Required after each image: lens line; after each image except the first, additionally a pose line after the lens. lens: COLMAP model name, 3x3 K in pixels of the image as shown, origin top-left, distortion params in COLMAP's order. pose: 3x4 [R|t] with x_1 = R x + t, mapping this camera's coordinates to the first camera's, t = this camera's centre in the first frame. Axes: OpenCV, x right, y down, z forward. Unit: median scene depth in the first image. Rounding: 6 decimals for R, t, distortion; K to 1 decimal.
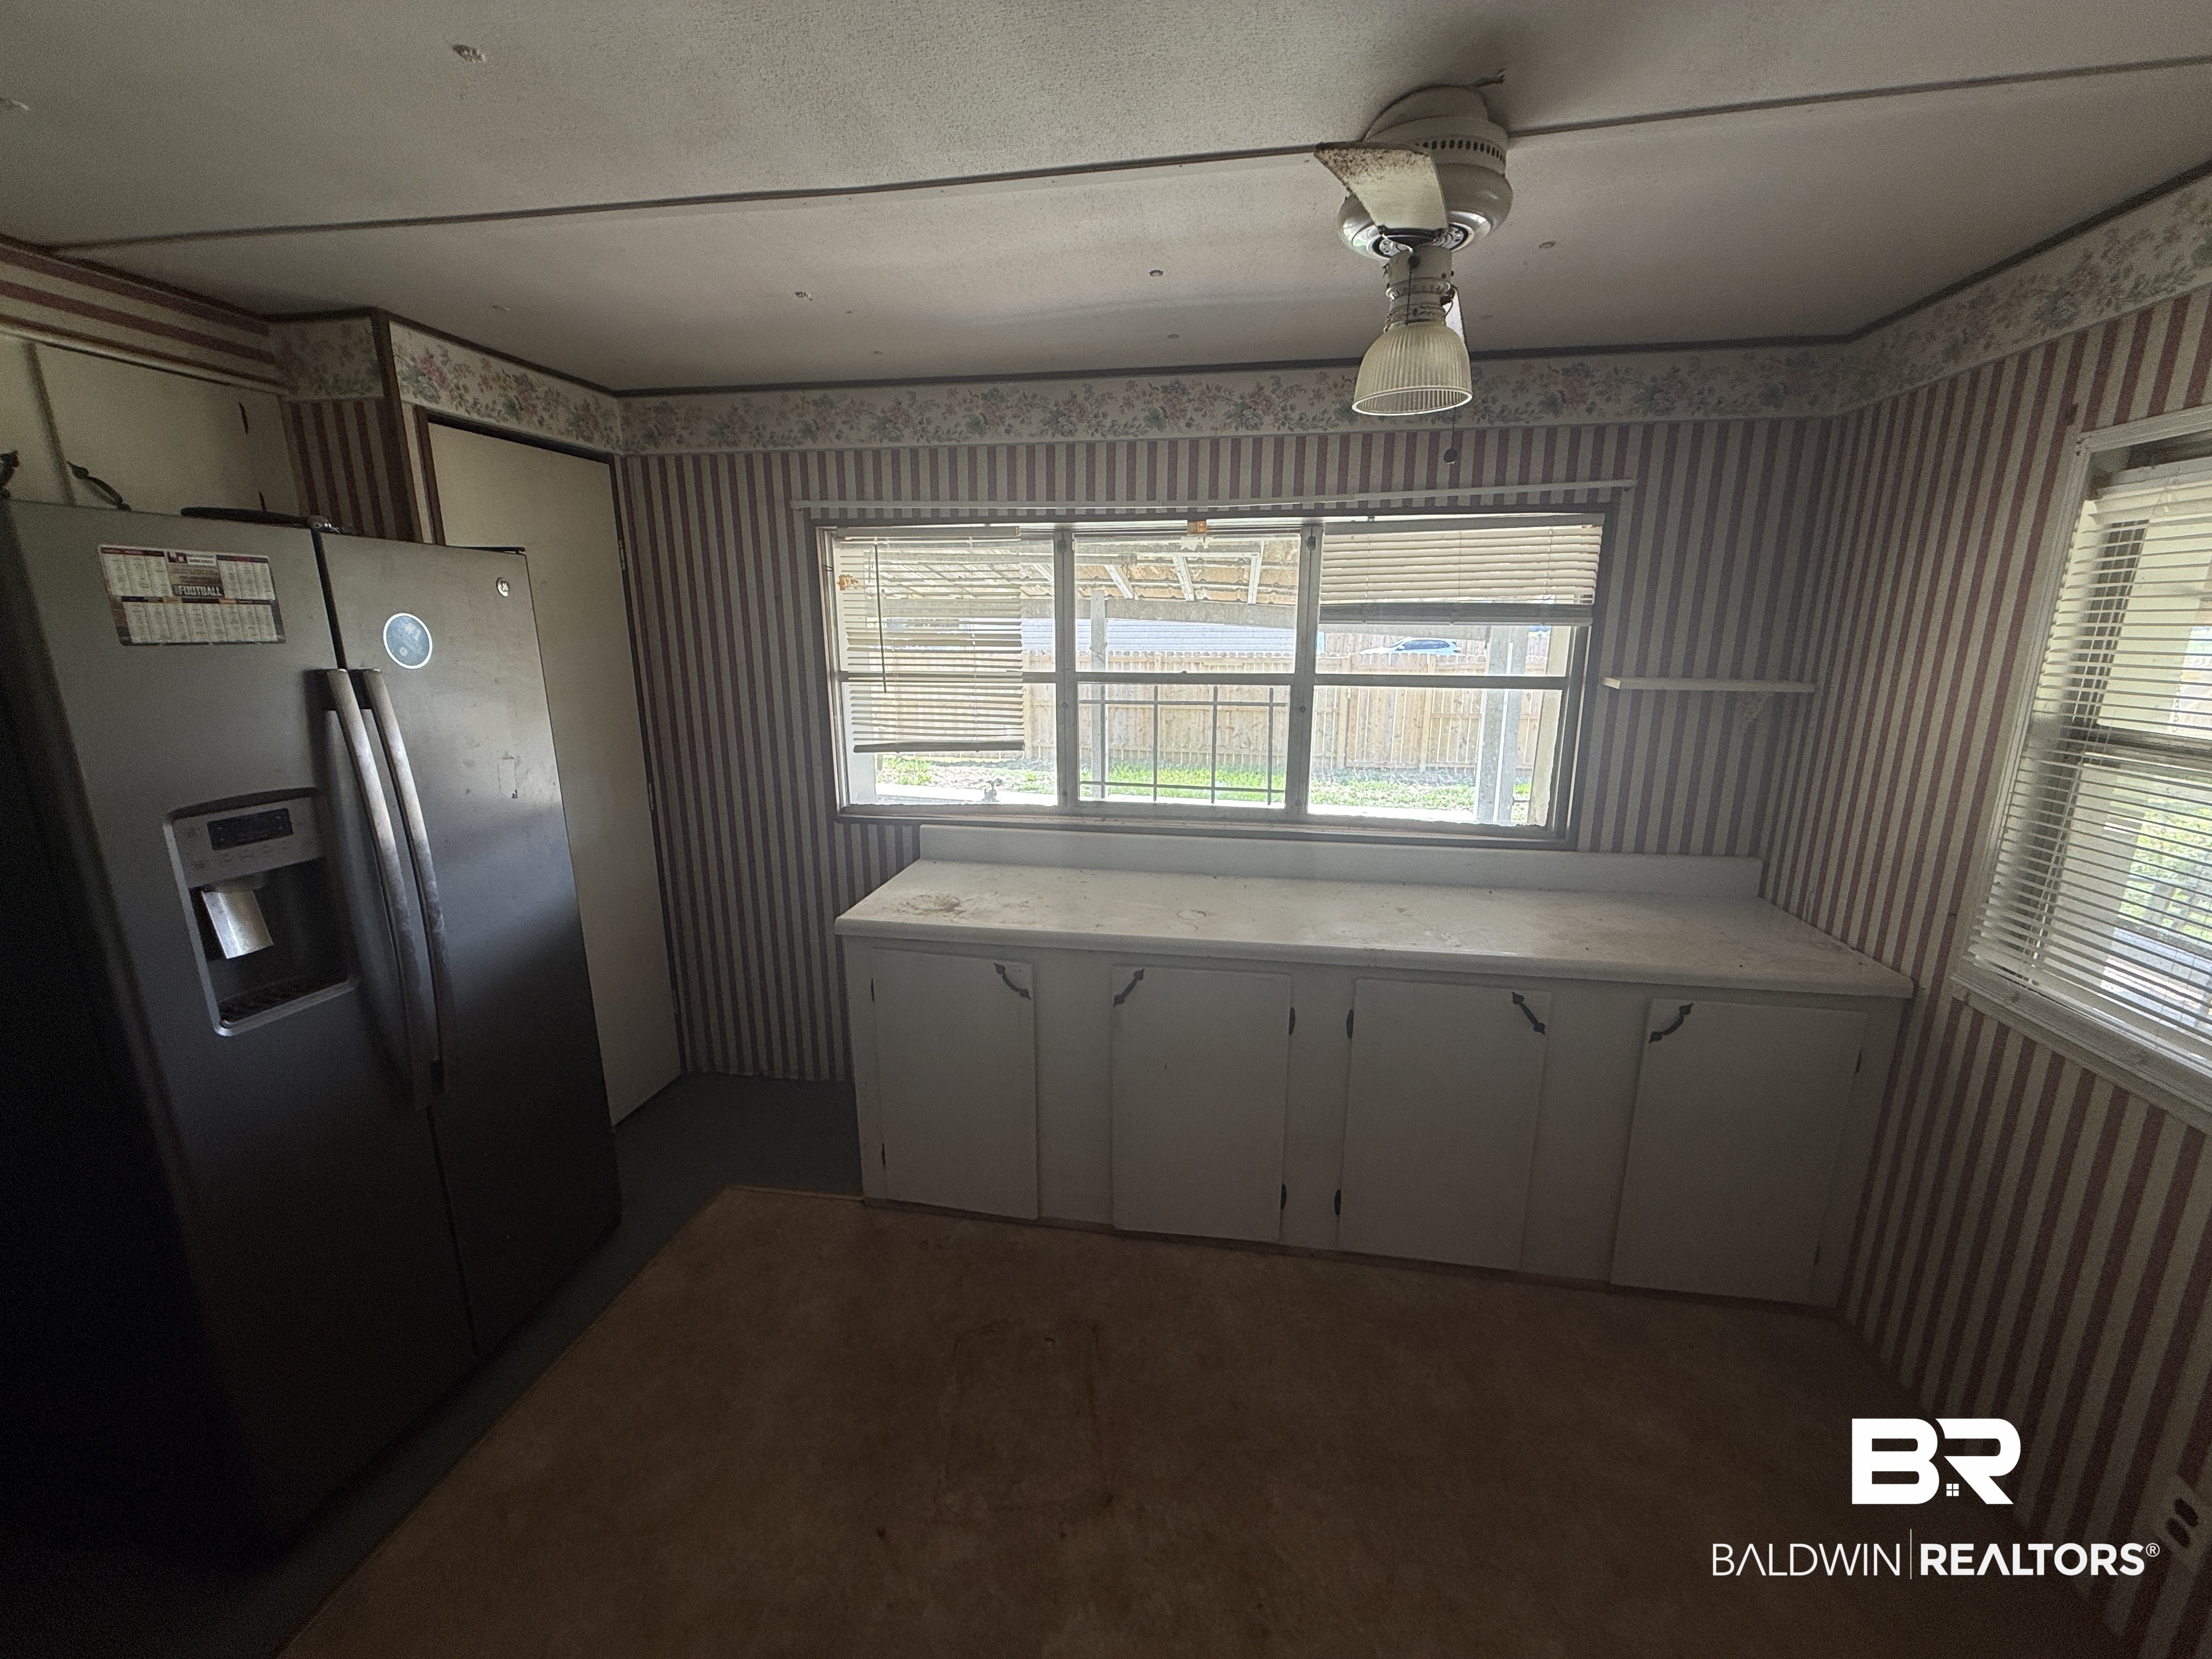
lens RADIAL K [[884.8, 0, 1103.6], [0, 884.8, 827.3], [0, 0, 1]] dist [-0.003183, 0.000519]
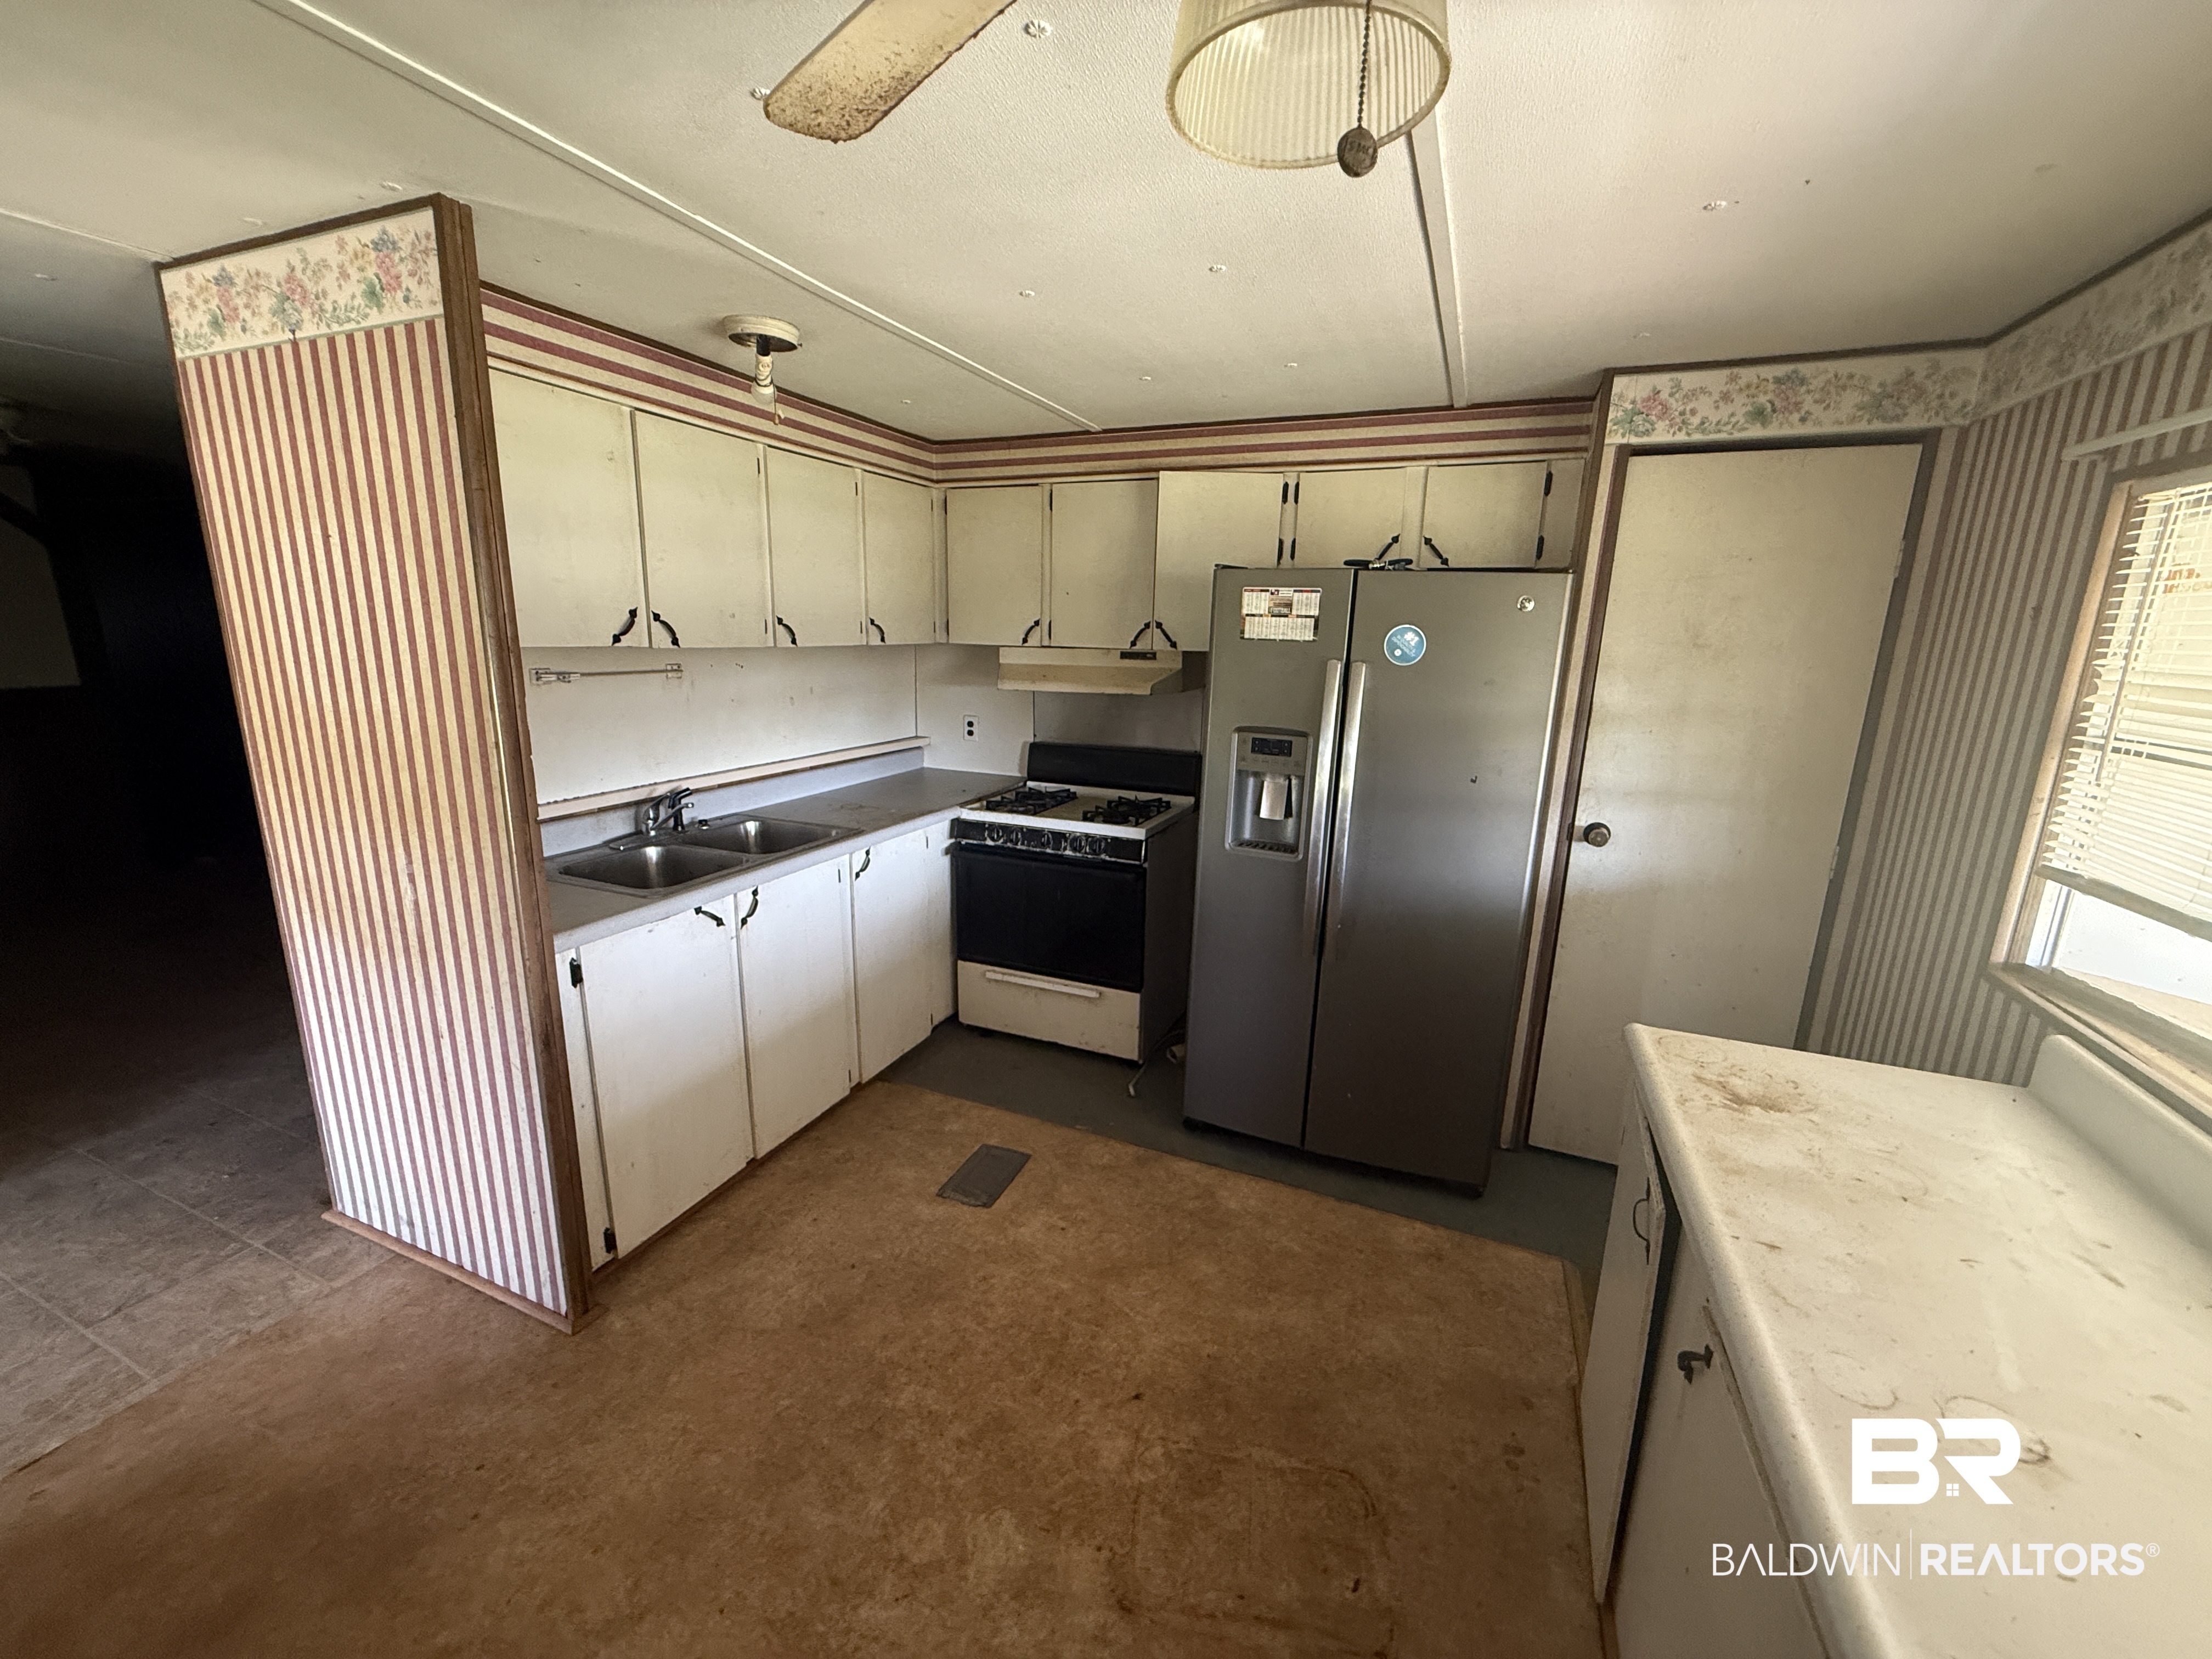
lens RADIAL K [[884.8, 0, 1103.6], [0, 884.8, 827.3], [0, 0, 1]] dist [-0.003183, 0.000519]
pose [[-0.235121, 0.211610, -0.948651, 0.528026], [-0.244277, 0.931821, 0.268399, -0.158154], [0.940770, 0.294839, -0.167399, 0.685209]]
